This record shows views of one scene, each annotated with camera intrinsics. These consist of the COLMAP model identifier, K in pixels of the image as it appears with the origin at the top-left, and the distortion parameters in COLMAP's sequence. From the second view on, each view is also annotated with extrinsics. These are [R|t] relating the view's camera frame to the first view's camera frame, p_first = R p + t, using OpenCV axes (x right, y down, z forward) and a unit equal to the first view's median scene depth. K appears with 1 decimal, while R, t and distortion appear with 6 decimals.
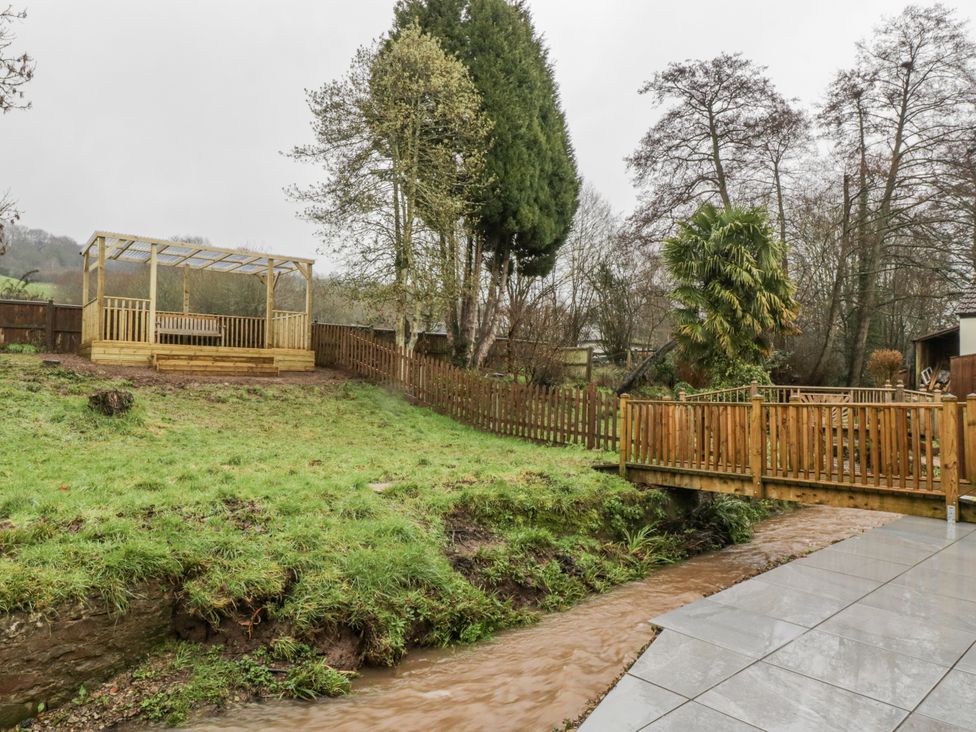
lens RADIAL K [[650.8, 0, 483.3], [0, 650.8, 369.7], [0, 0, 1]] dist [0.006270, 0.003162]
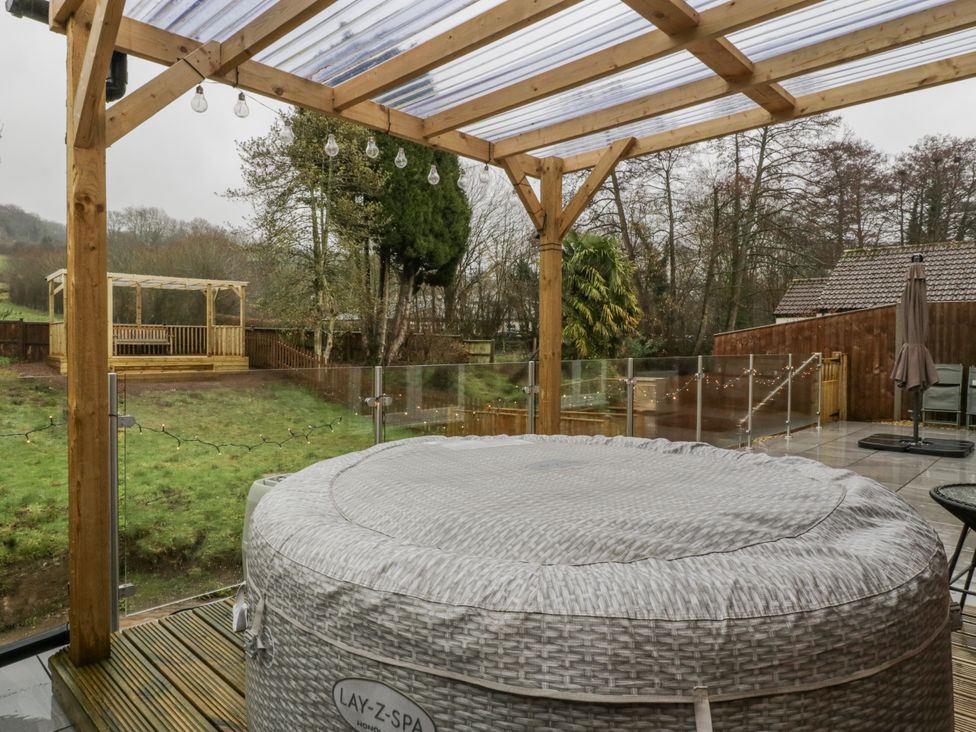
lens RADIAL K [[623.2, 0, 492.6], [0, 623.2, 359.9], [0, 0, 1]] dist [0.010540, -0.003944]
pose [[0.996783, -0.014260, 0.078870, 0.108998], [0.011333, 0.999235, 0.037434, -0.062460], [-0.079344, -0.036420, 0.996182, -0.216638]]
